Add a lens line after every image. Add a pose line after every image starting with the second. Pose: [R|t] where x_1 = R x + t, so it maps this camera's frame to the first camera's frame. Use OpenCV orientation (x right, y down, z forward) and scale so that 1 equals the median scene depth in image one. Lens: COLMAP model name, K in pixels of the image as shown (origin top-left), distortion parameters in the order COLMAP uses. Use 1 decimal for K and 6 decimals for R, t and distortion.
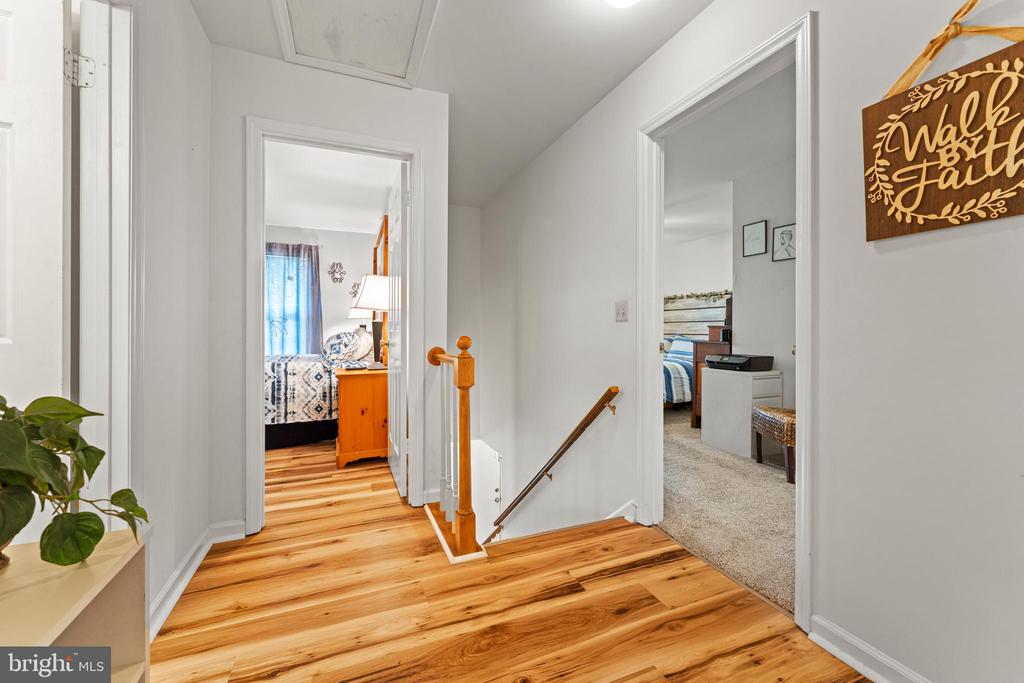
lens RADIAL K [[408.6, 0, 512.0], [0, 408.6, 341.5], [0, 0, 1]] dist [0.001228, -0.000168]
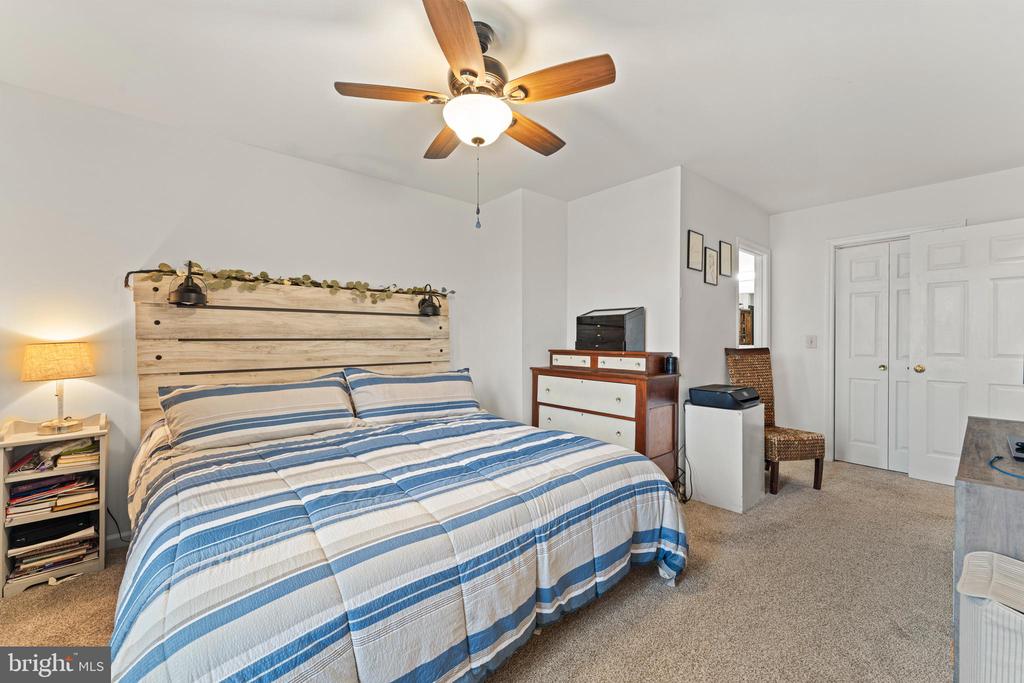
lens RADIAL K [[408.6, 0, 512.0], [0, 408.6, 341.5], [0, 0, 1]] dist [0.001228, -0.000168]
pose [[-0.330168, -0.012643, 0.943838, -0.083242], [0.014310, 0.999728, 0.018398, -0.072356], [-0.943814, 0.019581, -0.329897, 1.338984]]
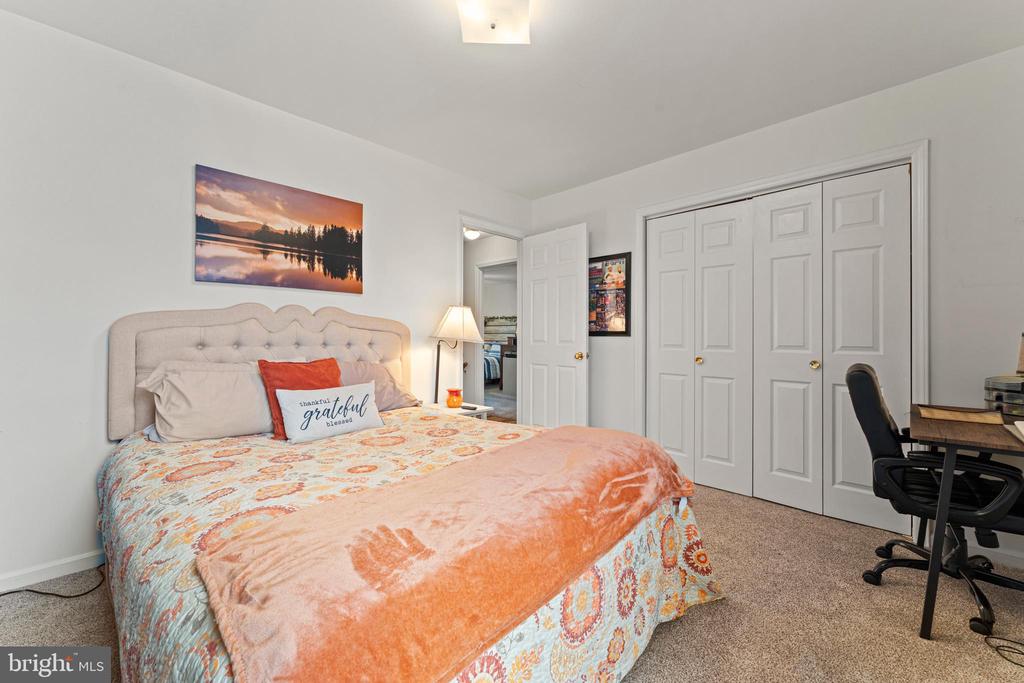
lens RADIAL K [[408.6, 0, 512.0], [0, 408.6, 341.5], [0, 0, 1]] dist [0.001228, -0.000168]
pose [[0.917634, 0.001400, 0.397424, -0.250442], [0.004361, 0.999898, -0.013591, 0.008997], [-0.397402, 0.014205, 0.917535, -0.728323]]
